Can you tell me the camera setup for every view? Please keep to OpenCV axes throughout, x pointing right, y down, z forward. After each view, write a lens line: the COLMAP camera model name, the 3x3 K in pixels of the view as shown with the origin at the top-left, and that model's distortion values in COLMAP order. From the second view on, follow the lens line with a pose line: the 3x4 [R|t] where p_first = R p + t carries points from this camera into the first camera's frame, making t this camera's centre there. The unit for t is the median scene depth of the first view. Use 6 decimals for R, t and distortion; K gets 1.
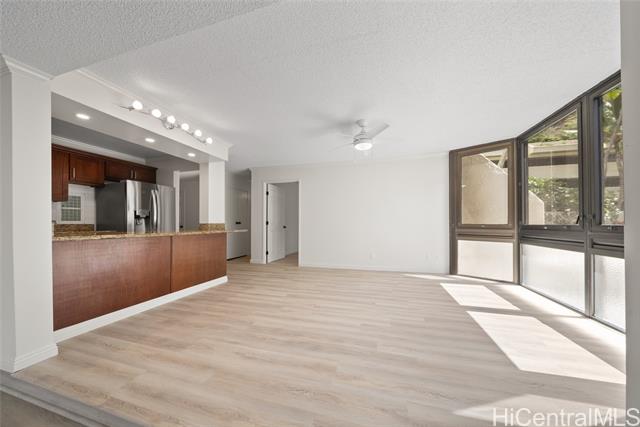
lens RADIAL K [[224.2, 0, 316.2], [0, 224.2, 223.4], [0, 0, 1]] dist [-0.000232, -0.000001]
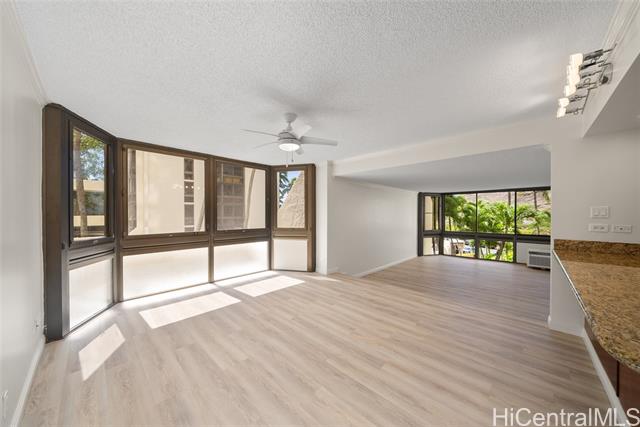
lens RADIAL K [[221.8, 0, 316.9], [0, 221.8, 217.5], [0, 0, 1]] dist [-0.001314, -0.000082]
pose [[-0.892173, -0.005235, 0.451664, -0.319506], [0.001564, 0.999891, 0.014677, -0.123367], [-0.451692, 0.013800, -0.892067, 2.128926]]
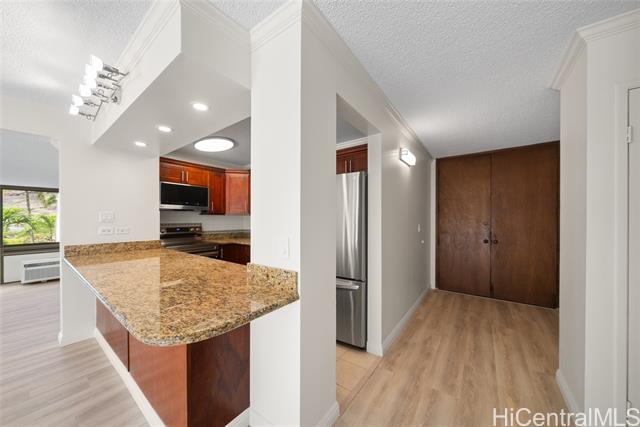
lens RADIAL K [[221.8, 0, 316.9], [0, 221.8, 217.5], [0, 0, 1]] dist [-0.001314, -0.000082]
pose [[-0.333631, 0.002410, -0.942701, -0.311372], [0.004592, 0.999989, 0.000932, -0.123203], [0.942692, -0.004018, -0.333639, 2.053908]]
